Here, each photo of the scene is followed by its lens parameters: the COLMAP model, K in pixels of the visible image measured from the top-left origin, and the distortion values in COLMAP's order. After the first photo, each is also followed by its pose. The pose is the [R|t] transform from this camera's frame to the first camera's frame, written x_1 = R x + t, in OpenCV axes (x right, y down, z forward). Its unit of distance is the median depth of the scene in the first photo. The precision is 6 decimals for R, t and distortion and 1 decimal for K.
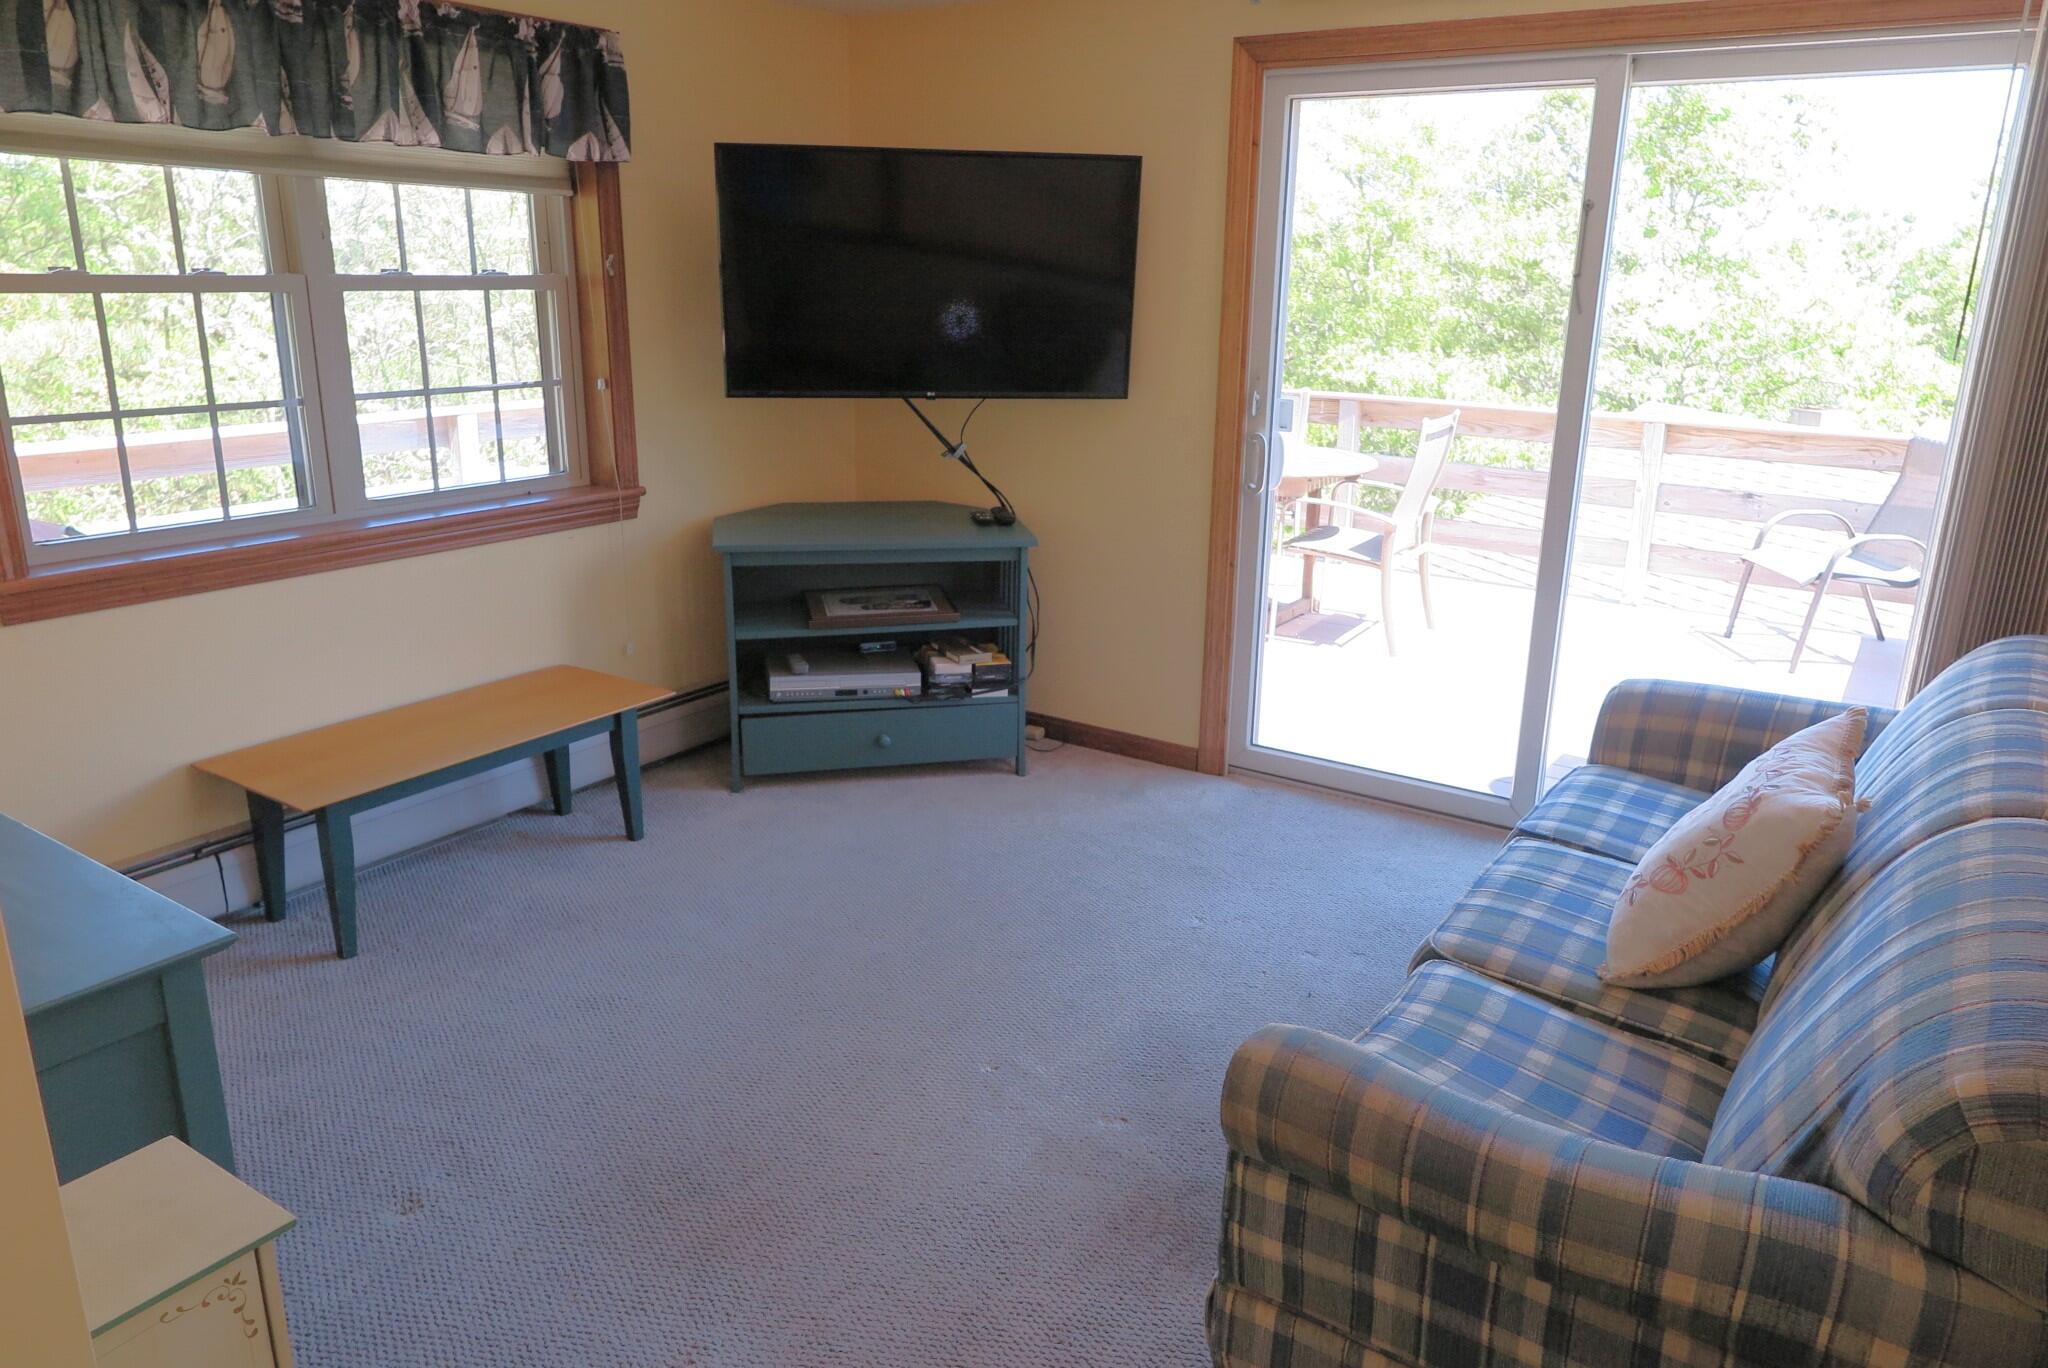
lens RADIAL K [[1411.4, 0, 1013.9], [0, 1411.4, 692.9], [0, 0, 1]] dist [0.003277, -0.001097]
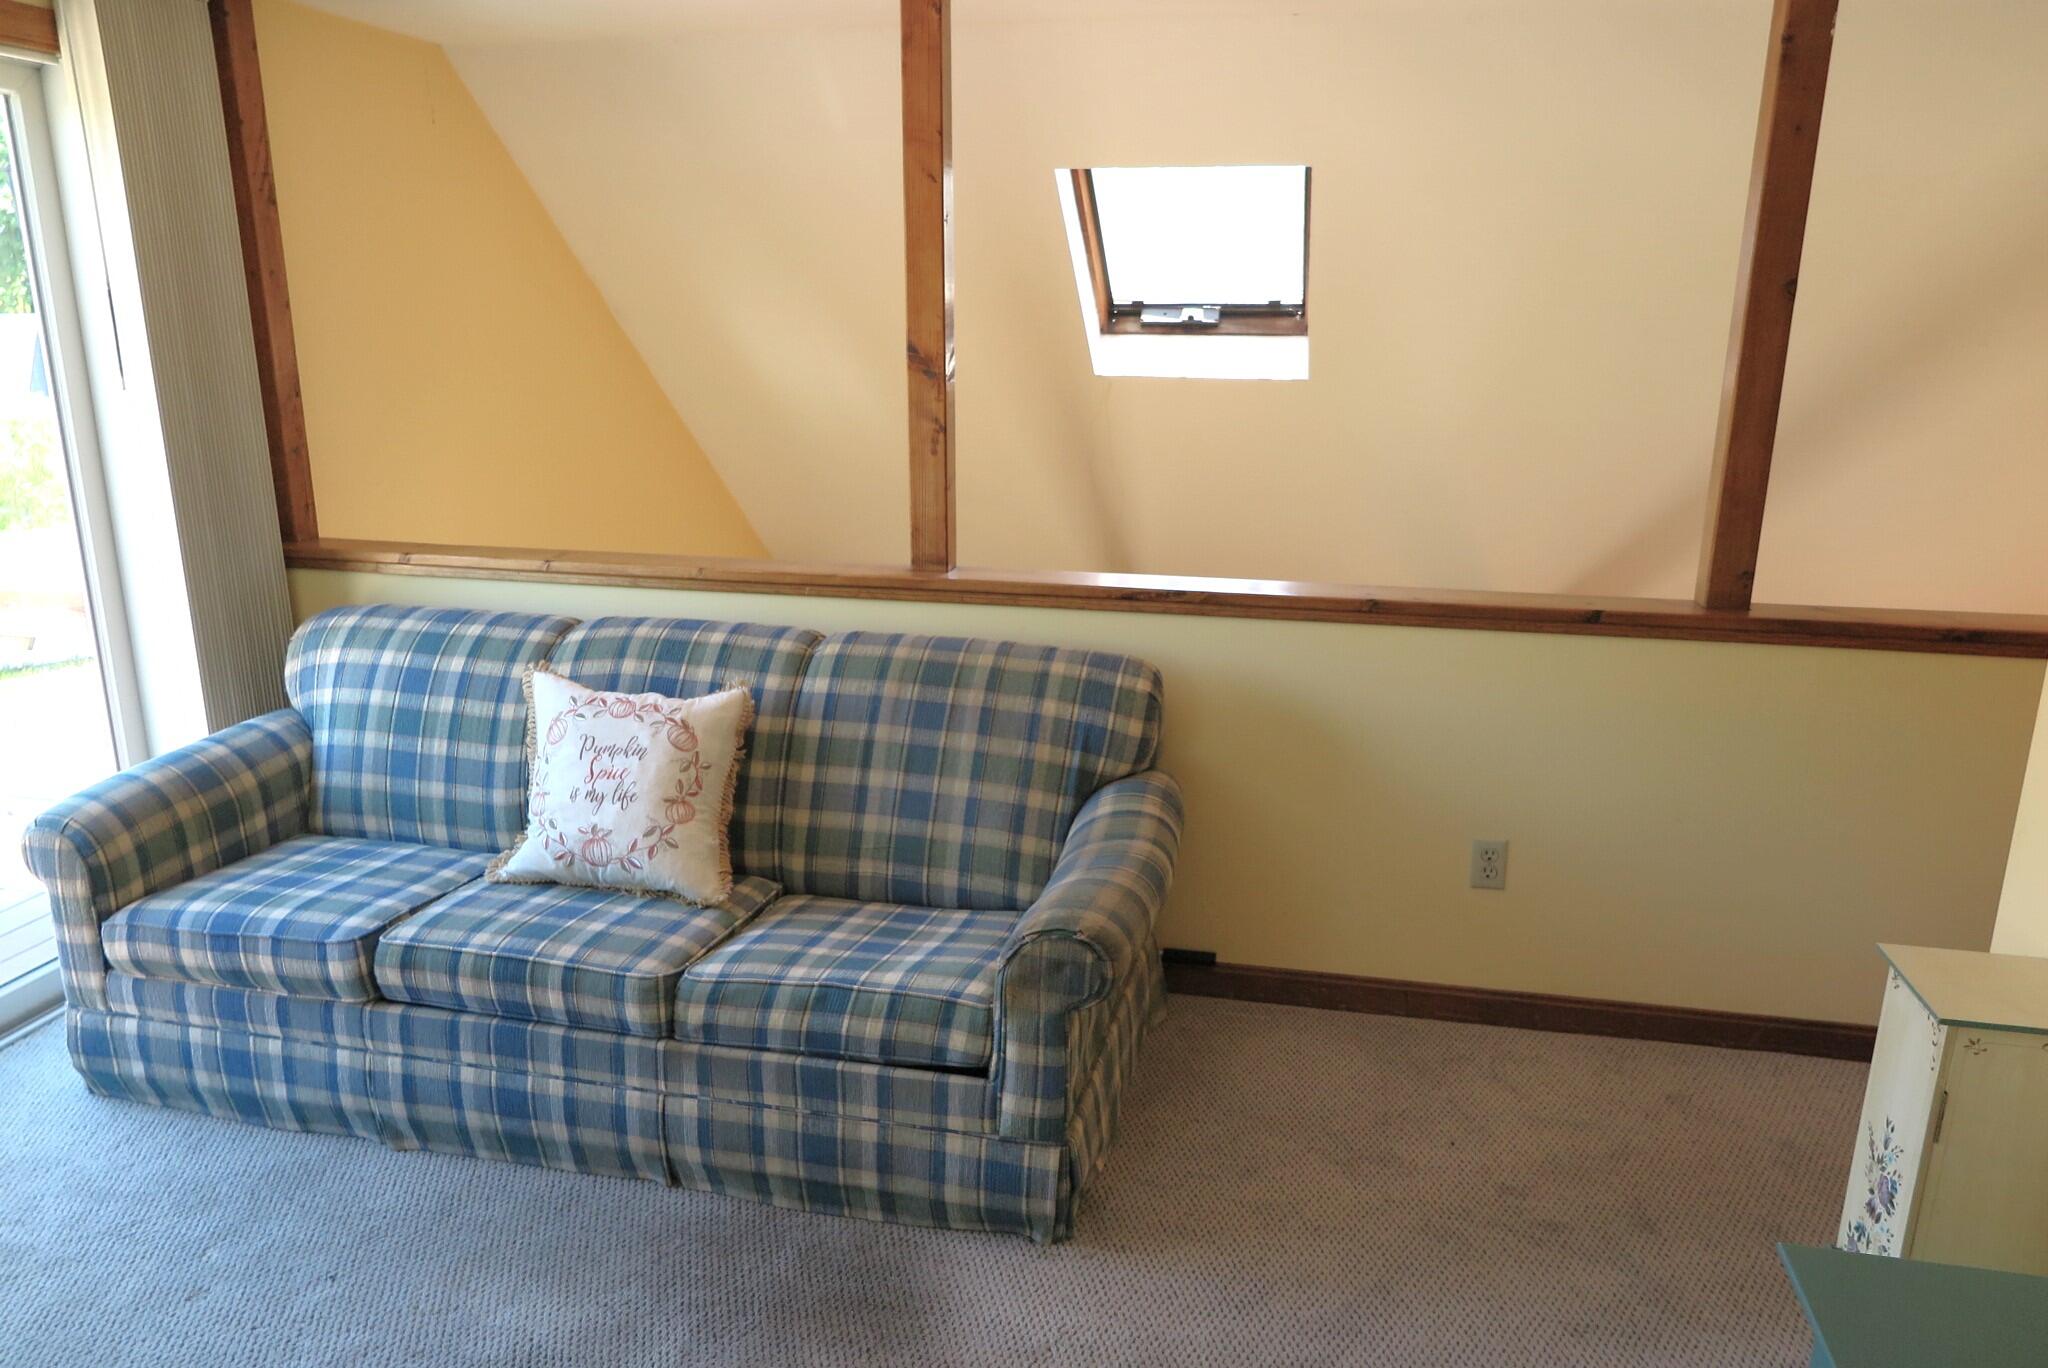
lens RADIAL K [[1411.4, 0, 1023.9], [0, 1411.4, 683.5], [0, 0, 1]] dist [0.003277, -0.001097]
pose [[-0.375392, -0.258977, 0.889951, -0.280480], [0.261312, 0.891651, 0.369696, -0.135845], [-0.889268, 0.371335, -0.267045, 0.410586]]
